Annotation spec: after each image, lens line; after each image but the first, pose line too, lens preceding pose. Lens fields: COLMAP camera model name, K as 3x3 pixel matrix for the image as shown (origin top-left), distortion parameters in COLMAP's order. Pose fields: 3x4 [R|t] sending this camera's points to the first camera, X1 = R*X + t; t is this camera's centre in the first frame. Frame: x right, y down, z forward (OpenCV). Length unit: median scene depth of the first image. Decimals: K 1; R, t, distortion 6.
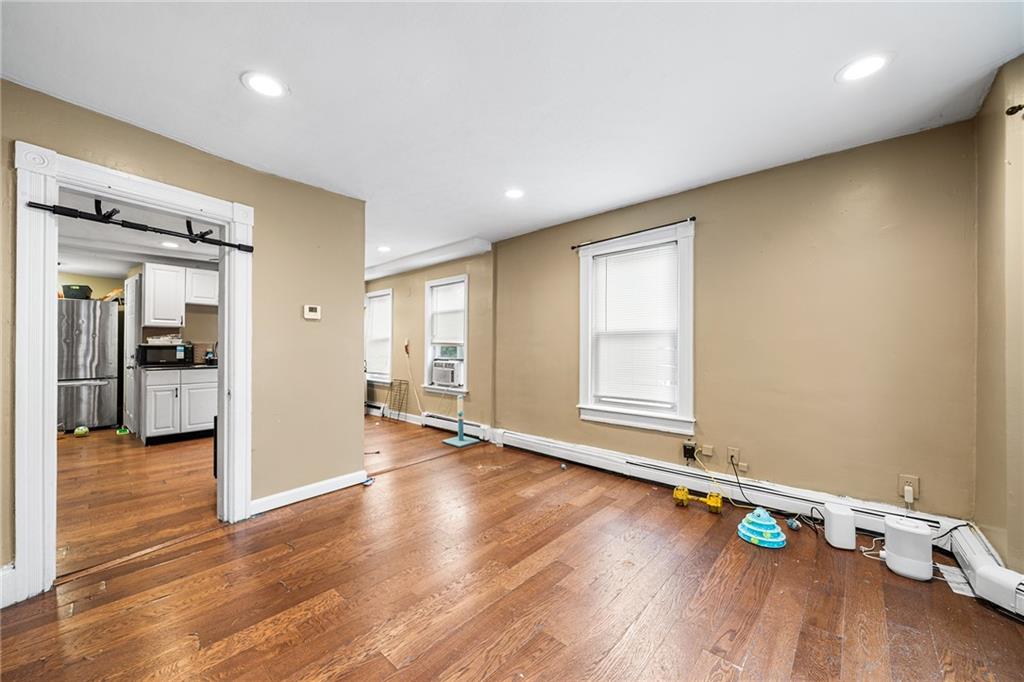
lens RADIAL K [[380.6, 0, 501.2], [0, 380.6, 345.0], [0, 0, 1]] dist [0.000120, 0.000066]
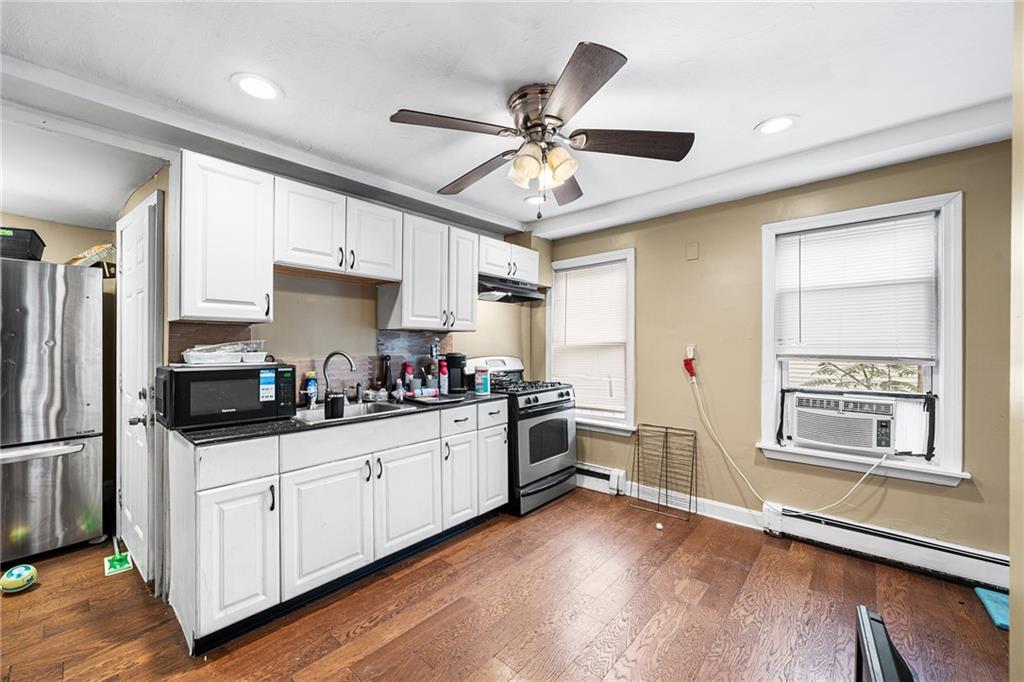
lens RADIAL K [[400.4, 0, 502.3], [0, 400.4, 346.6], [0, 0, 1]] dist [0.027478, -0.022783]
pose [[0.999840, -0.005449, 0.017037, -0.570983], [0.005421, 0.999984, 0.001680, -0.019507], [-0.017046, -0.001587, 0.999853, 0.543131]]
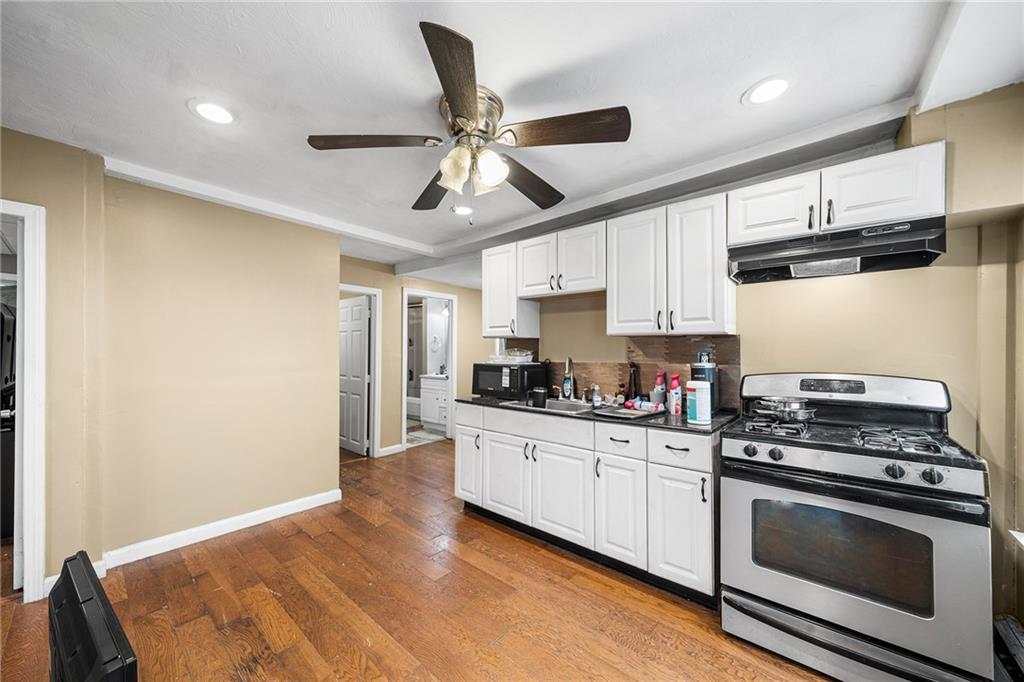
lens RADIAL K [[380.6, 0, 501.2], [0, 380.6, 345.0], [0, 0, 1]] dist [0.000120, 0.000066]
pose [[0.025565, -0.015616, -0.999551, -0.194901], [-0.001151, 0.999877, -0.015651, -0.023094], [0.999672, 0.001550, 0.025544, 0.920141]]
